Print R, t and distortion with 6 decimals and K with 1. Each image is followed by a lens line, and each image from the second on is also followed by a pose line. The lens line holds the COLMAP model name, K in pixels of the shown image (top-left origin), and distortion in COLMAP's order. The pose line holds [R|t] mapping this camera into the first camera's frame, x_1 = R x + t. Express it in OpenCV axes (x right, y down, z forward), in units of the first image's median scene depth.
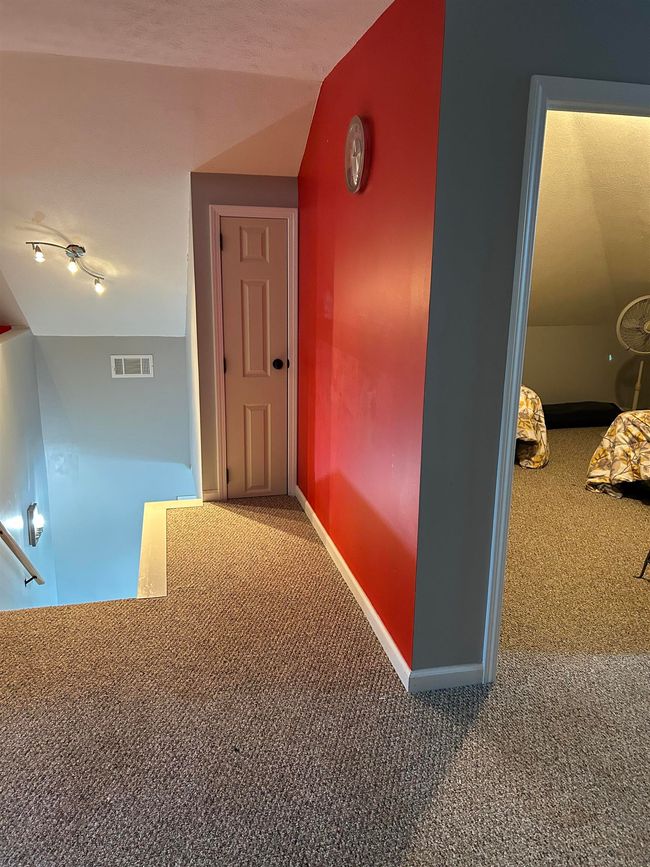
lens RADIAL K [[655.8, 0, 330.9], [0, 655.8, 434.9], [0, 0, 1]] dist [0.062707, -0.062669]
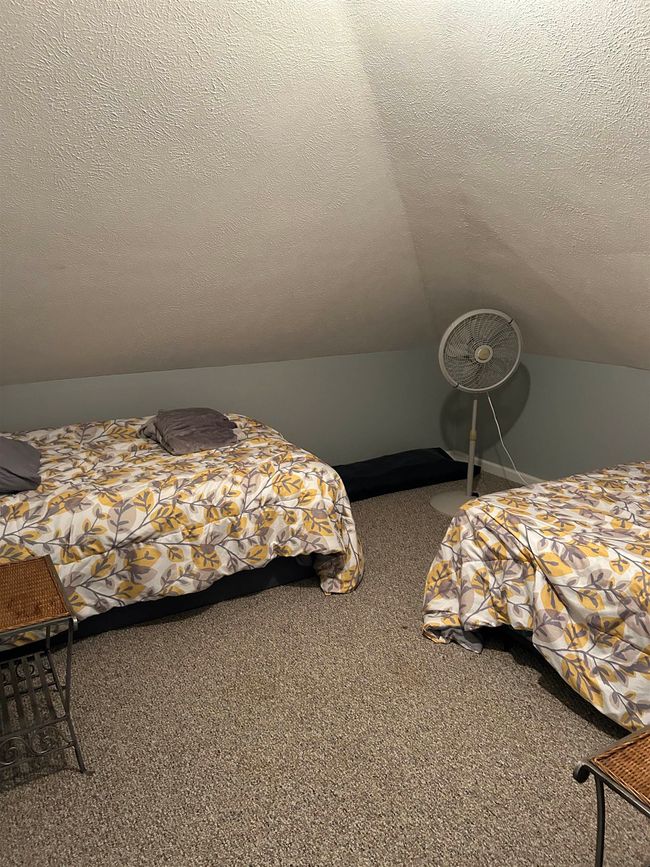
lens RADIAL K [[655.8, 0, 320.6], [0, 655.8, 431.0], [0, 0, 1]] dist [0.062707, -0.062669]
pose [[0.967707, -0.086371, 0.236818, 0.165867], [0.091351, 0.995767, -0.010117, -0.105398], [-0.234942, 0.031424, 0.971501, 0.426021]]
